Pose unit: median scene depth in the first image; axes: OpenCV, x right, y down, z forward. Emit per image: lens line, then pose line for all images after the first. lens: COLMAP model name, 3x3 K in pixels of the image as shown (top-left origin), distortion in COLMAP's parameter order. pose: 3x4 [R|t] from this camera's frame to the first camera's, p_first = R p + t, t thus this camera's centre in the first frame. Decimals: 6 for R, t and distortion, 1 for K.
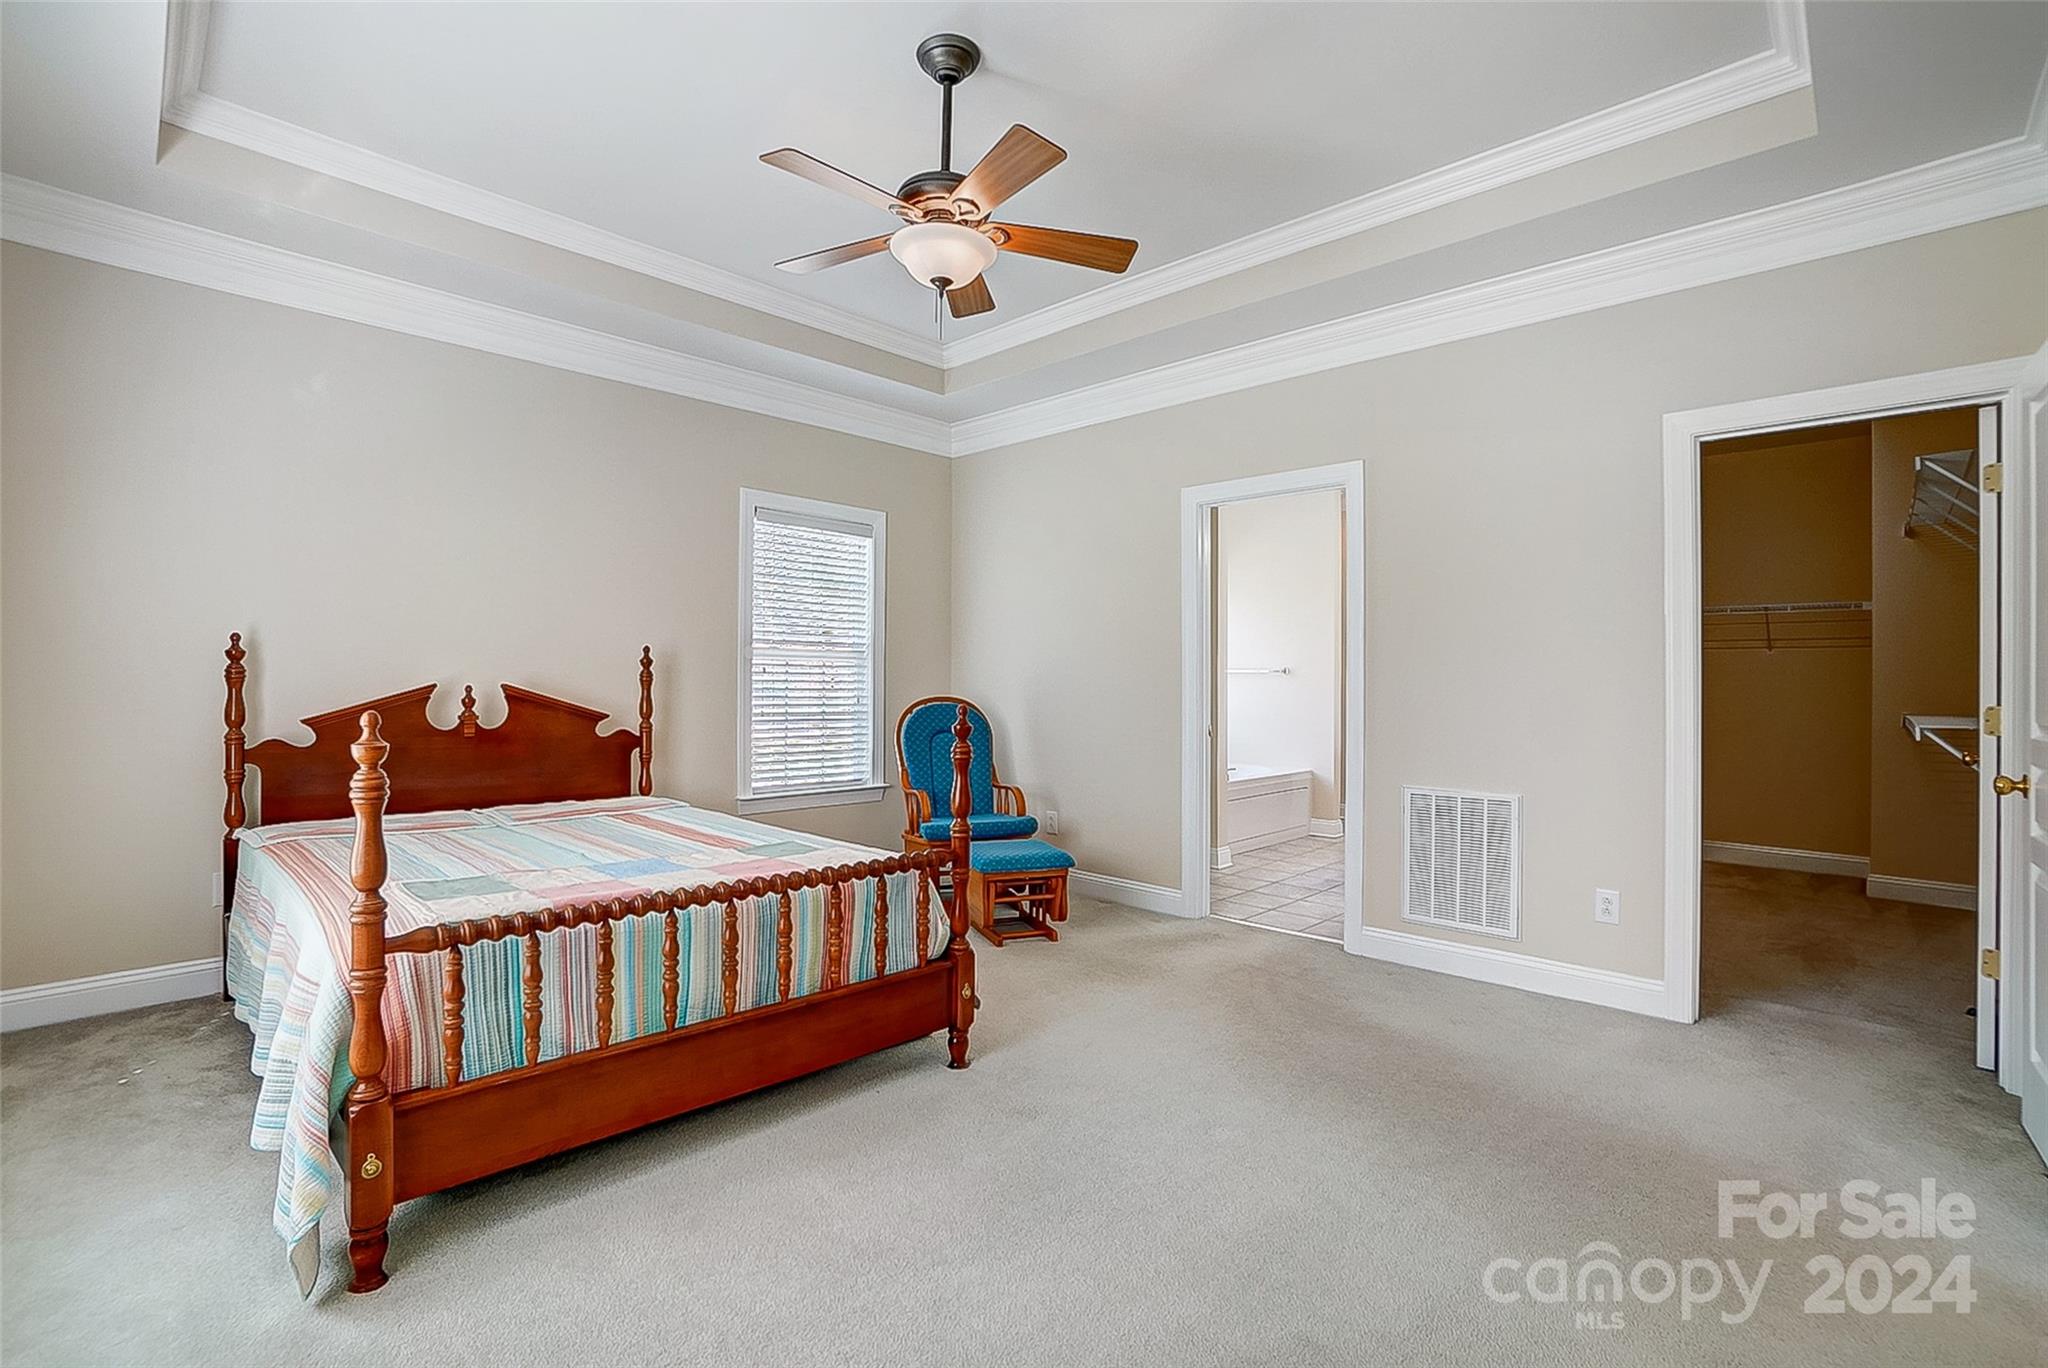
lens RADIAL K [[932.0, 0, 1024.0], [0, 932.0, 684.0], [0, 0, 1]] dist [-0.020715, -0.000113]
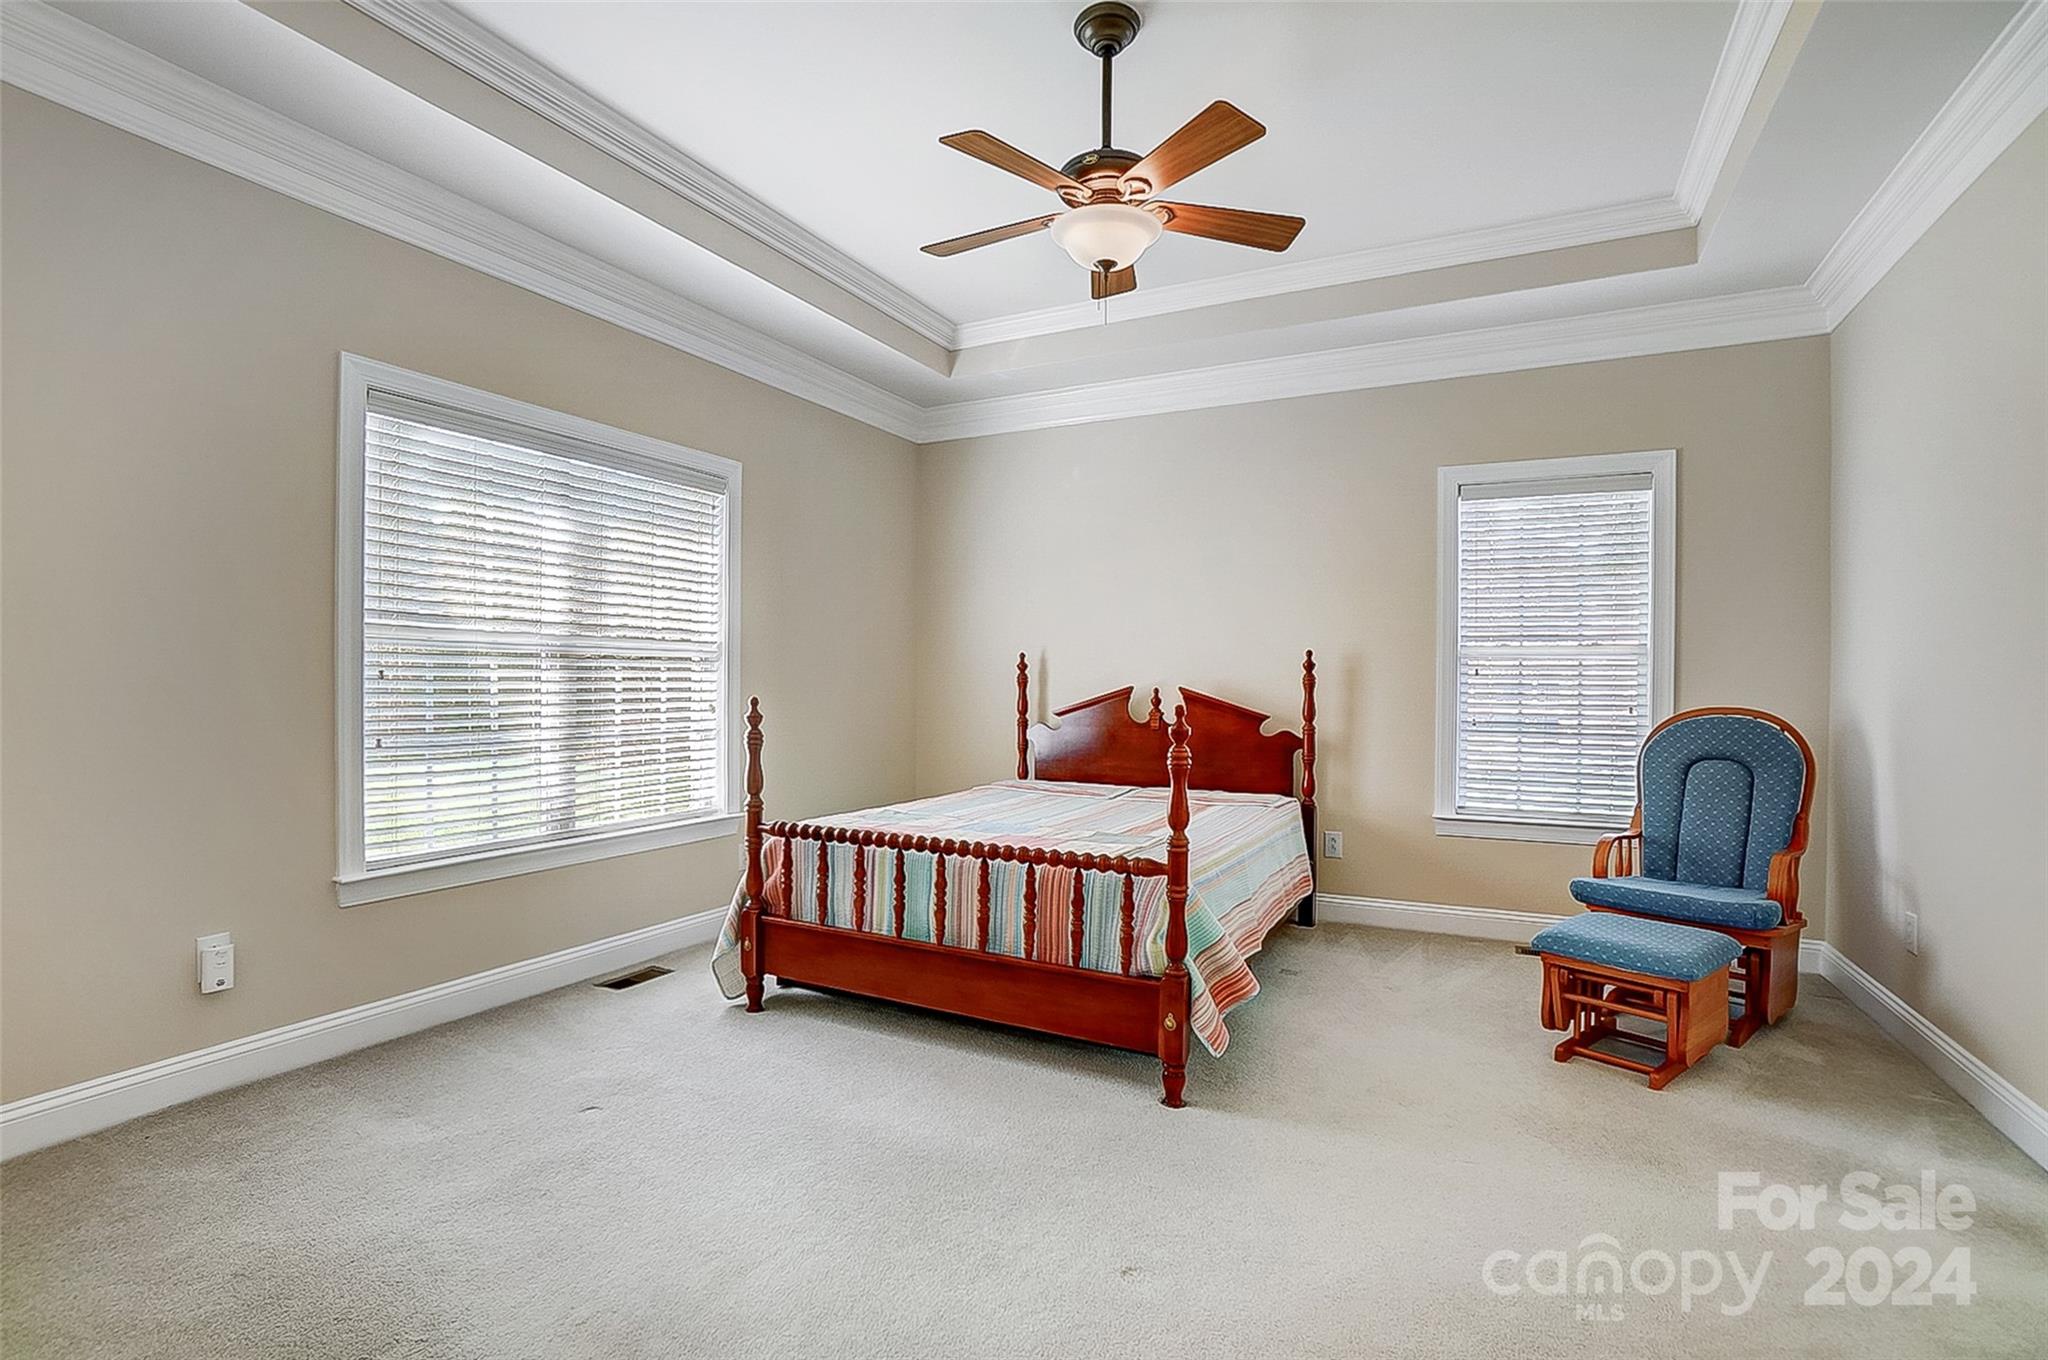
lens RADIAL K [[993.5, 0, 1027.6], [0, 993.5, 690.4], [0, 0, 1]] dist [-0.002912, -0.000432]
pose [[0.288863, 0.002087, -0.957368, 0.741995], [-0.007278, 0.999974, -0.000016, 0.007267], [0.957343, 0.006972, 0.288870, 0.526411]]
